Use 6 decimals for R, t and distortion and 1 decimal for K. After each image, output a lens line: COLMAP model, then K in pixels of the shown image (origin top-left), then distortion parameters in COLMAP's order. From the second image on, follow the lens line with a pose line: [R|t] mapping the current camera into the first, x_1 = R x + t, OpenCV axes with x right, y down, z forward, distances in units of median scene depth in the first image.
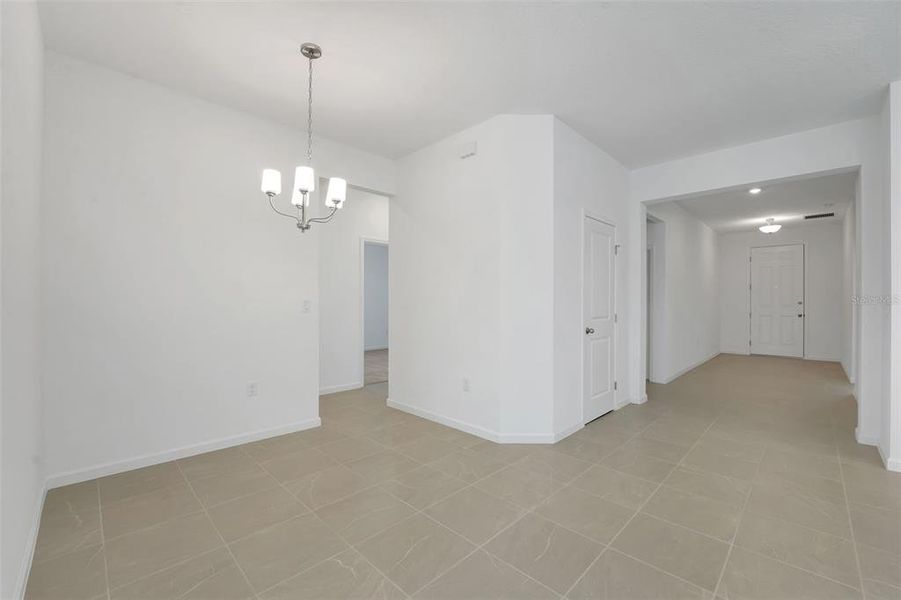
lens RADIAL K [[387.4, 0, 451.5], [0, 387.4, 298.1], [0, 0, 1]] dist [-0.000284, -0.001097]
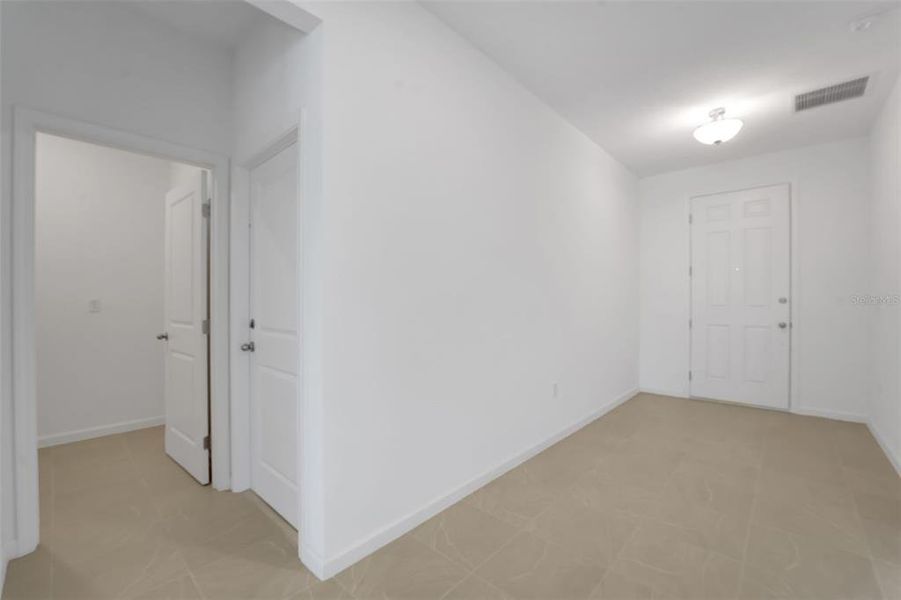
lens RADIAL K [[387.4, 0, 444.2], [0, 387.4, 304.5], [0, 0, 1]] dist [-0.000284, -0.001097]
pose [[0.999994, 0.000170, 0.003489, 0.433753], [-0.000168, 1.000000, -0.000590, 0.017458], [-0.003489, 0.000590, 0.999994, 0.470663]]
